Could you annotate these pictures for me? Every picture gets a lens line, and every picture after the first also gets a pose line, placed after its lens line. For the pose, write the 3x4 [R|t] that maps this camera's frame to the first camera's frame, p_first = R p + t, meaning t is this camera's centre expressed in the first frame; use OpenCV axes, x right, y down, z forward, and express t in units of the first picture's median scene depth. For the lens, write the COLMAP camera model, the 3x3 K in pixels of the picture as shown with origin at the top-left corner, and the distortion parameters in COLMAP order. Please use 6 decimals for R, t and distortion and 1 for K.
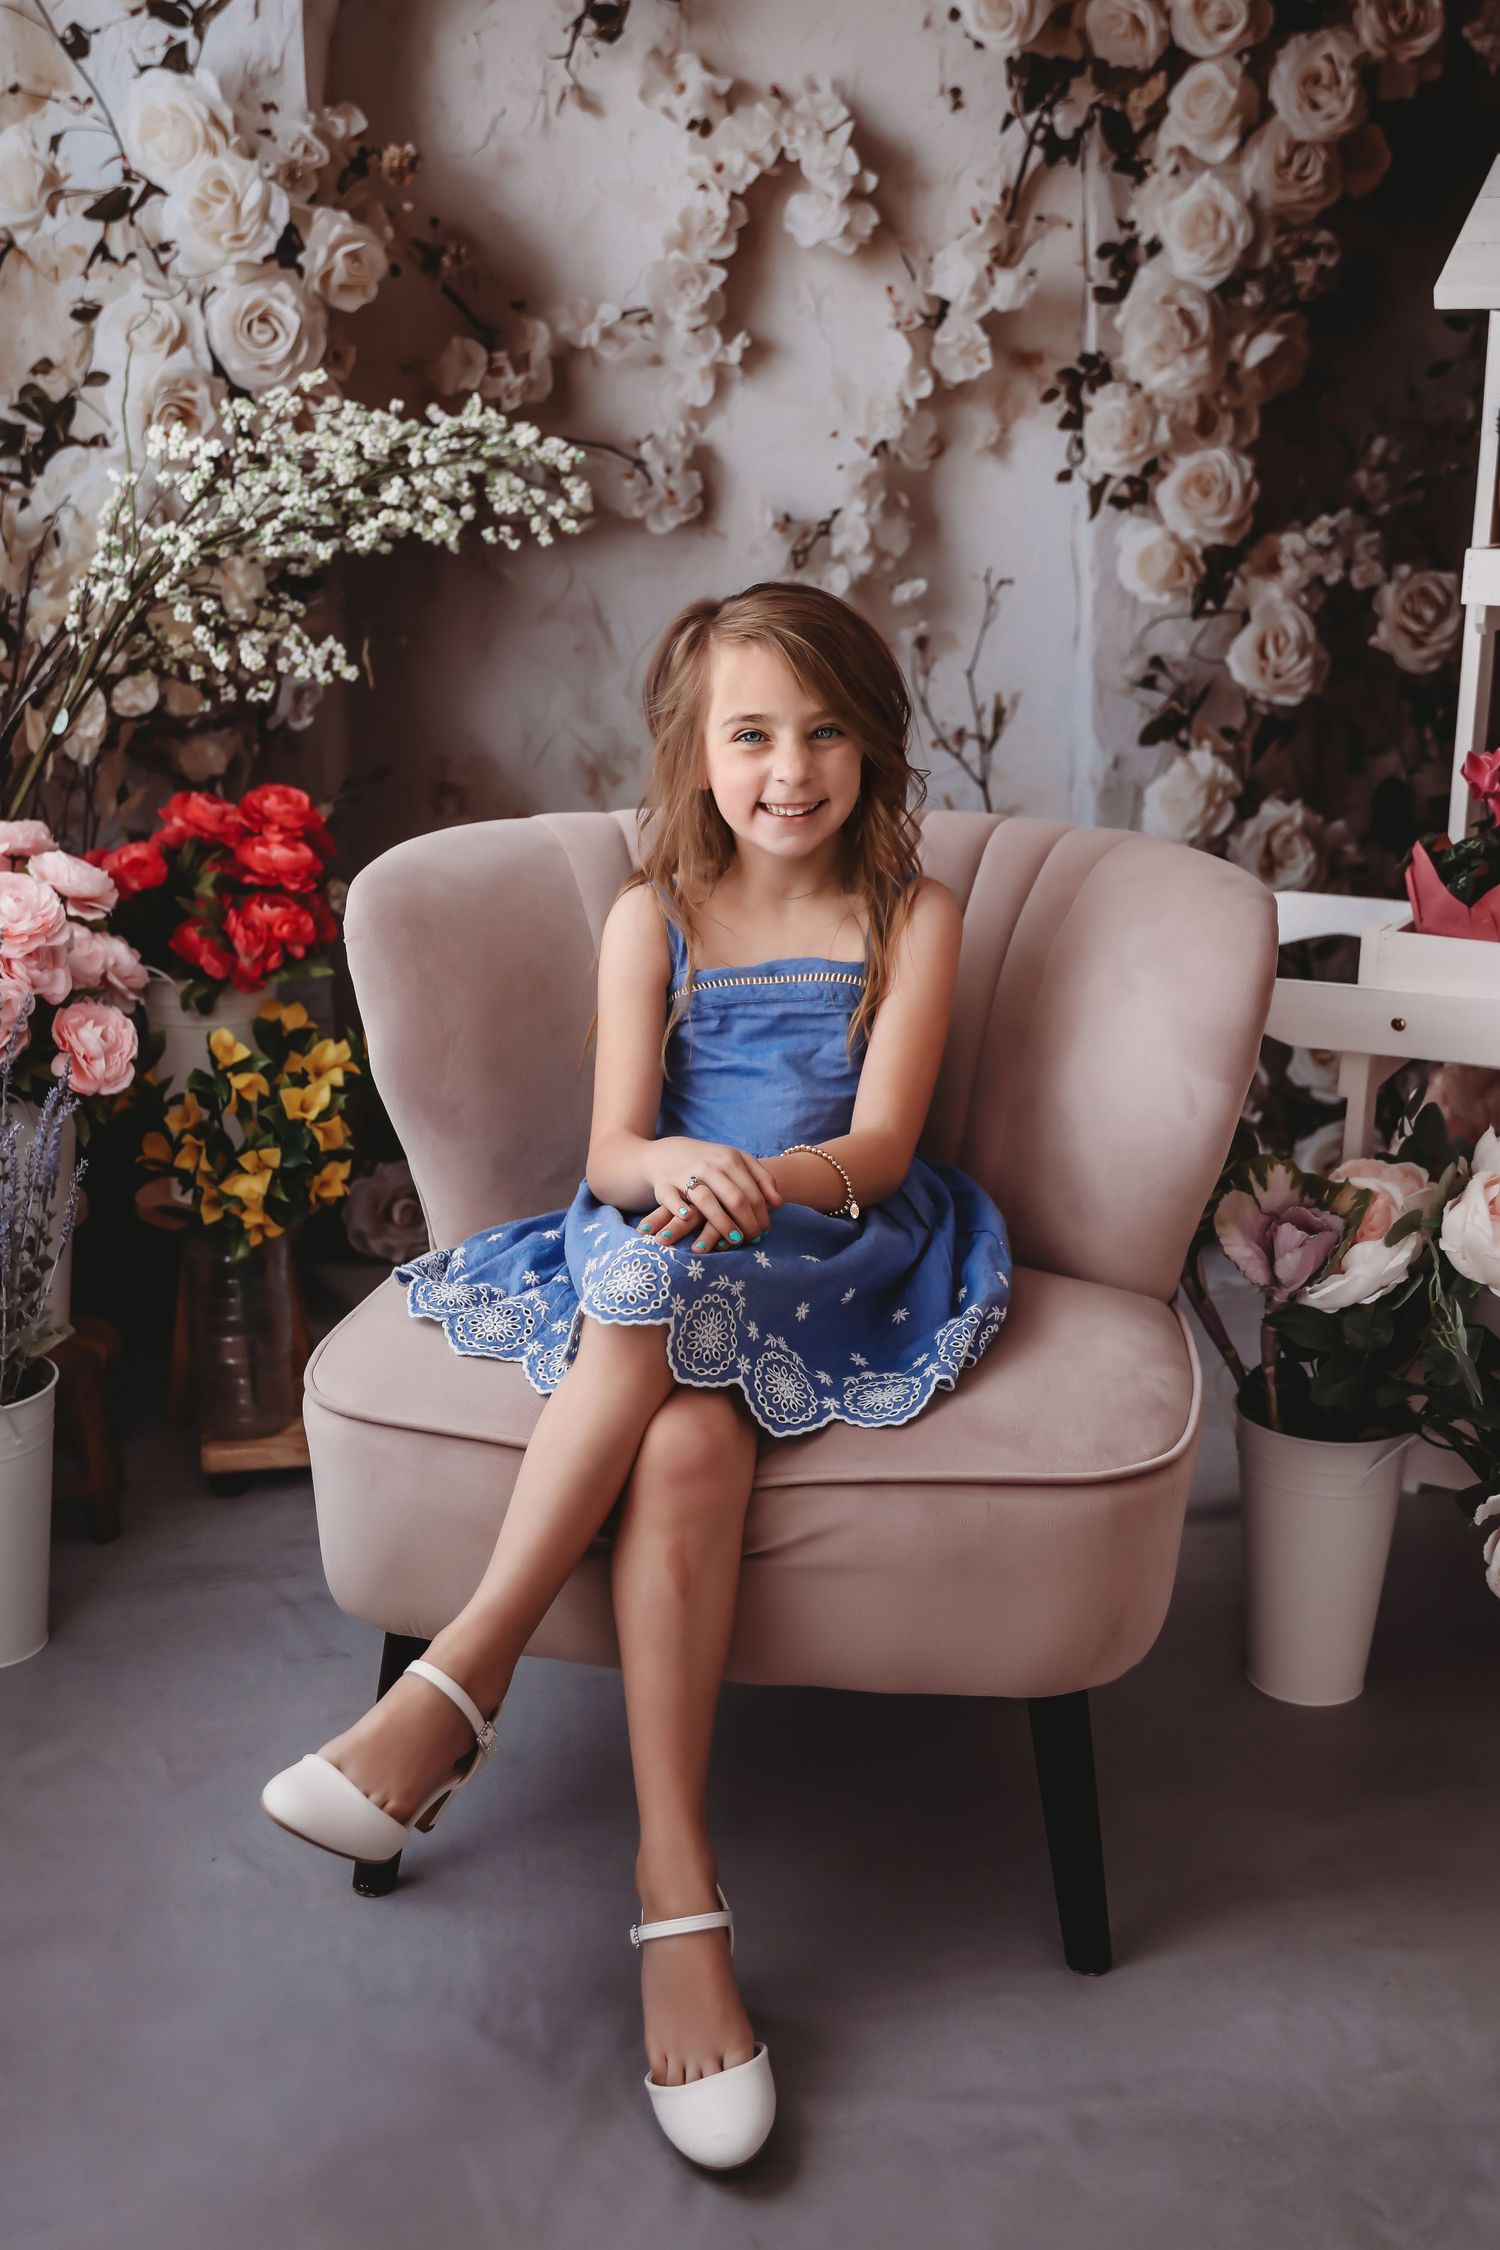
lens RADIAL K [[2427.5, 0, 737.3], [0, 2427.5, 1075.0], [0, 0, 1]] dist [0.053294, 0.000000]
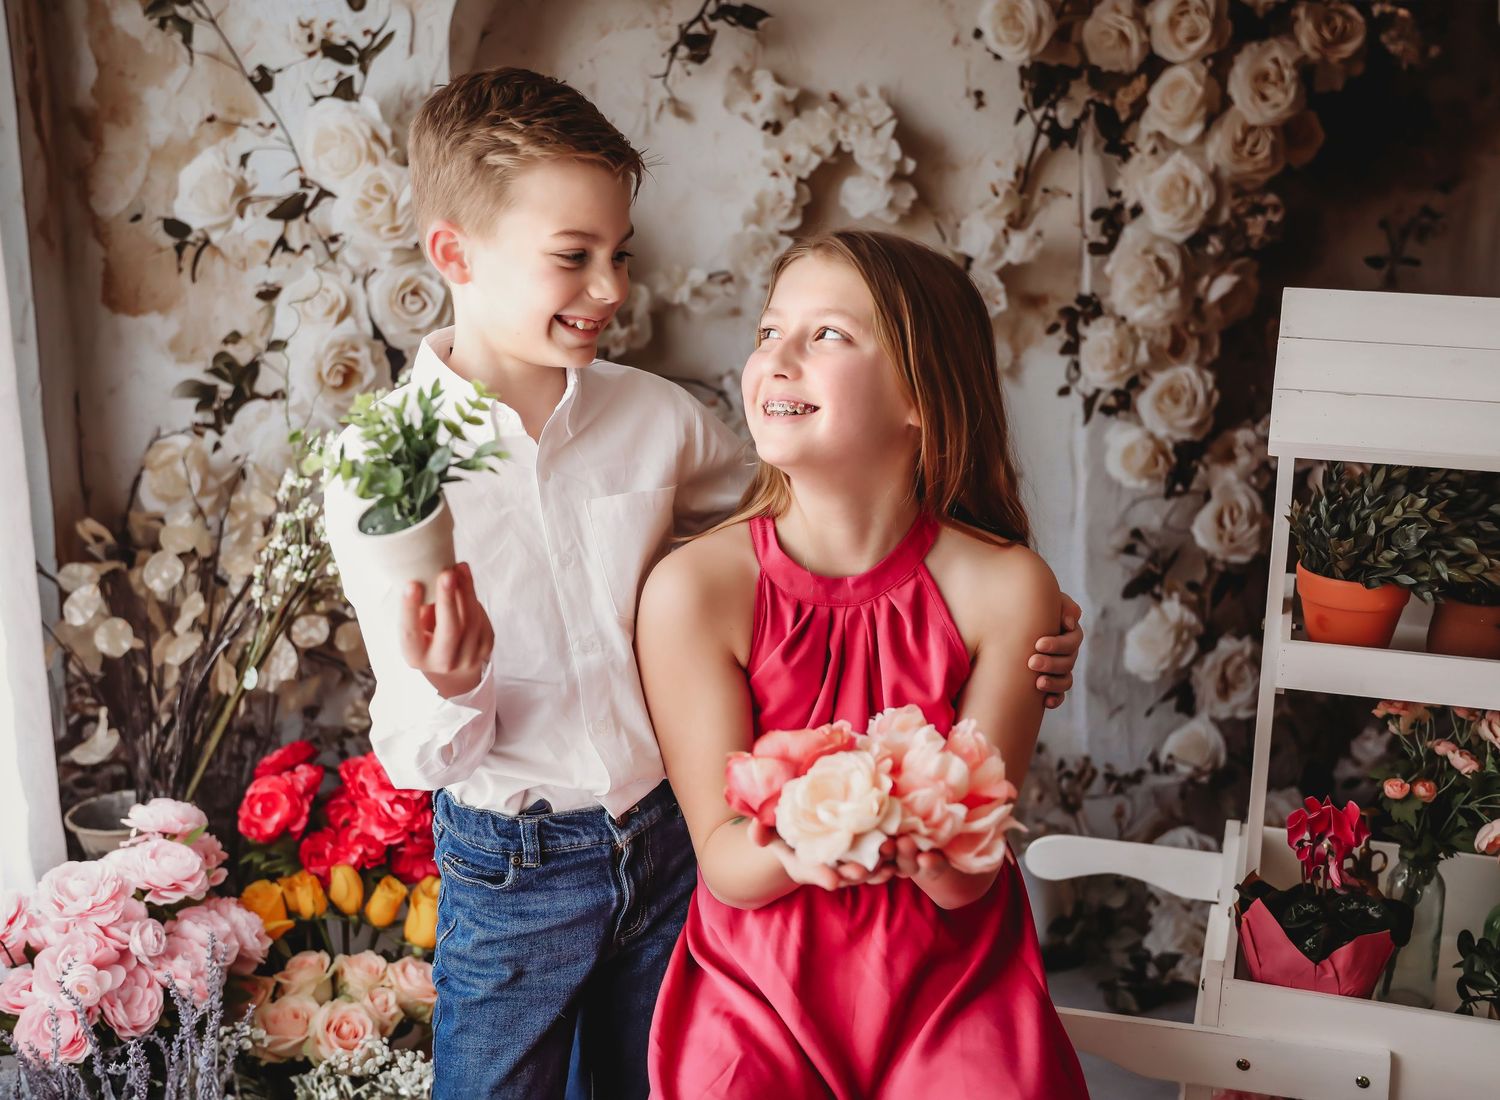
lens RADIAL K [[1748.4, 0, 739.1], [0, 1748.4, 553.5], [0, 0, 1]] dist [0.016939, 0.000000]
pose [[0.999795, -0.007493, 0.018791, -0.048437], [0.007585, 0.999960, -0.004836, -0.166603], [-0.018754, 0.004978, 0.999812, 0.126147]]
